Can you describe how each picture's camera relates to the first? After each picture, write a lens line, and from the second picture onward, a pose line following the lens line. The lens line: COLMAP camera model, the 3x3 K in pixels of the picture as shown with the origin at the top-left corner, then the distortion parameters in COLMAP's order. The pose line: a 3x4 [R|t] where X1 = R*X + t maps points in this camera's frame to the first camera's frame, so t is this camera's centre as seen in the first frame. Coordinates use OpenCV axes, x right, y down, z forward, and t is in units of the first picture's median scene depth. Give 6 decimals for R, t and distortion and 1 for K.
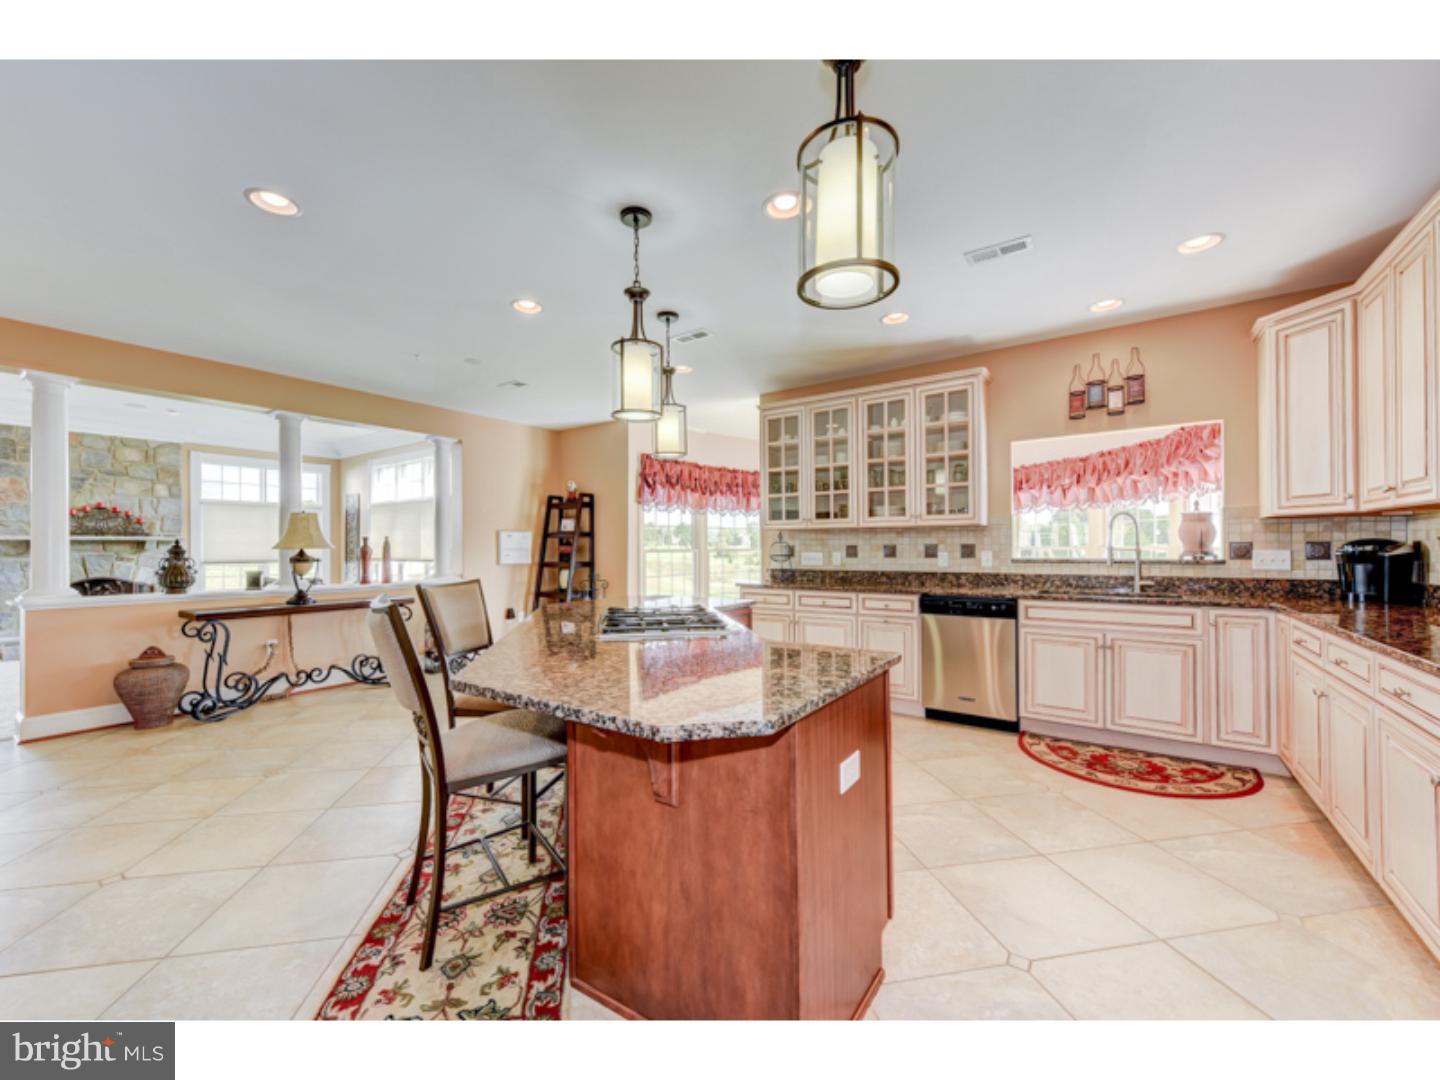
lens RADIAL K [[564.8, 0, 719.6], [0, 564.8, 551.9], [0, 0, 1]] dist [0.001187, -0.000573]
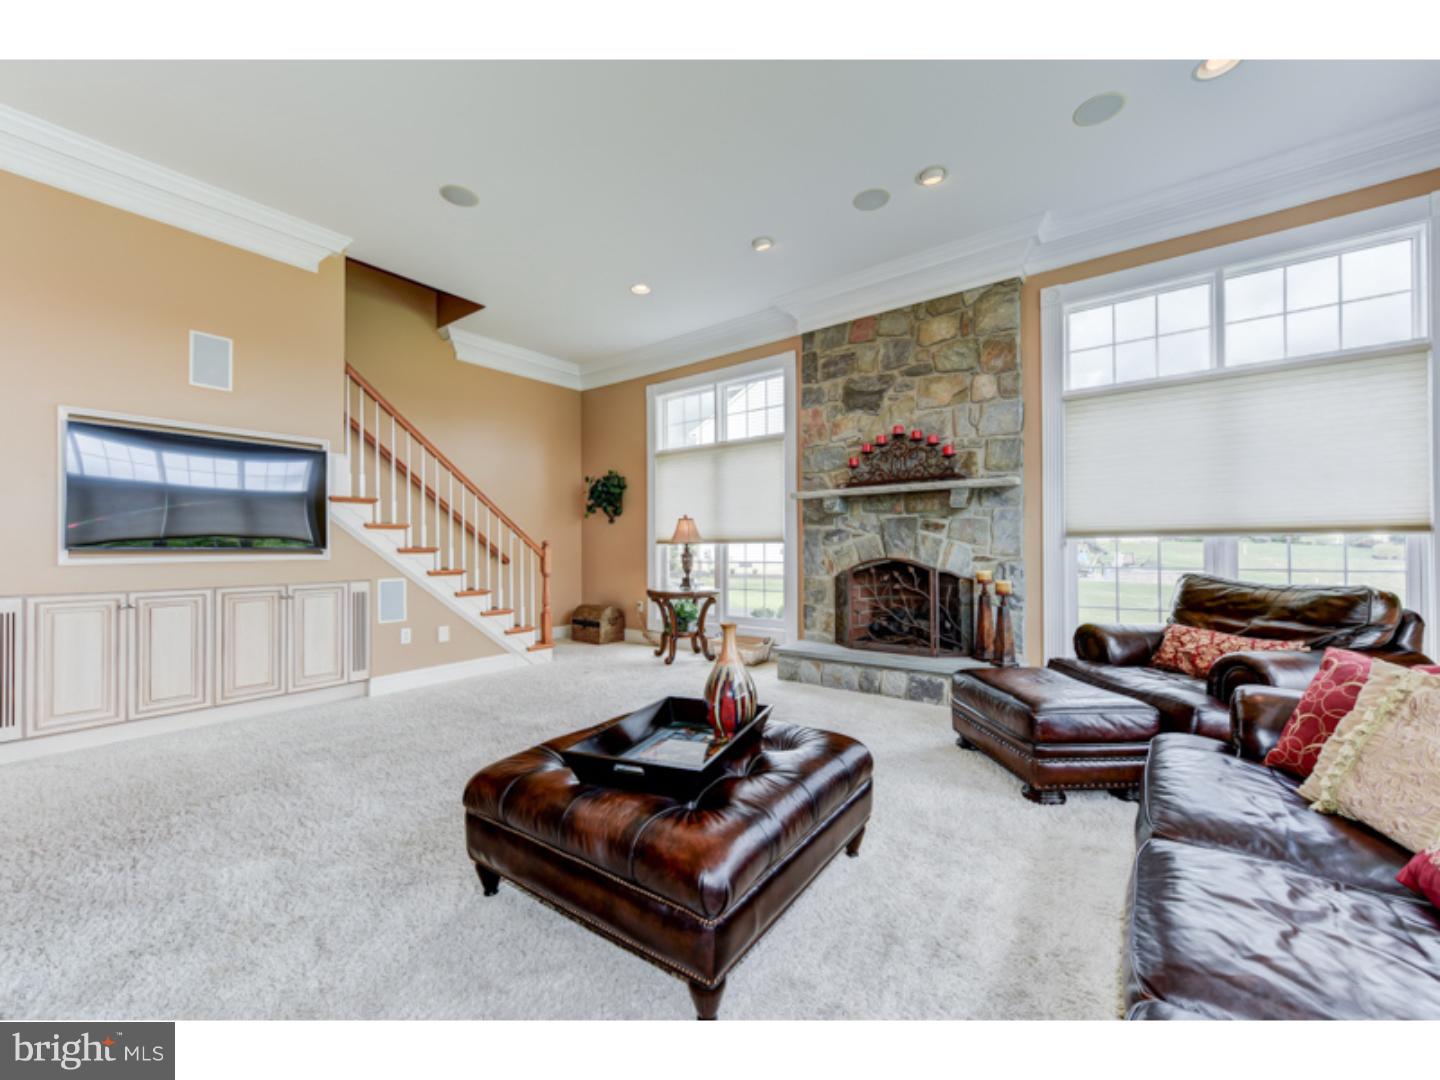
lens RADIAL K [[564.8, 0, 717.4], [0, 564.8, 543.8], [0, 0, 1]] dist [0.001187, -0.000573]
pose [[-0.026715, 0.012087, -0.999570, -0.505446], [0.010170, 0.999878, 0.011819, 0.021195], [0.999591, -0.009850, -0.026834, 0.806063]]
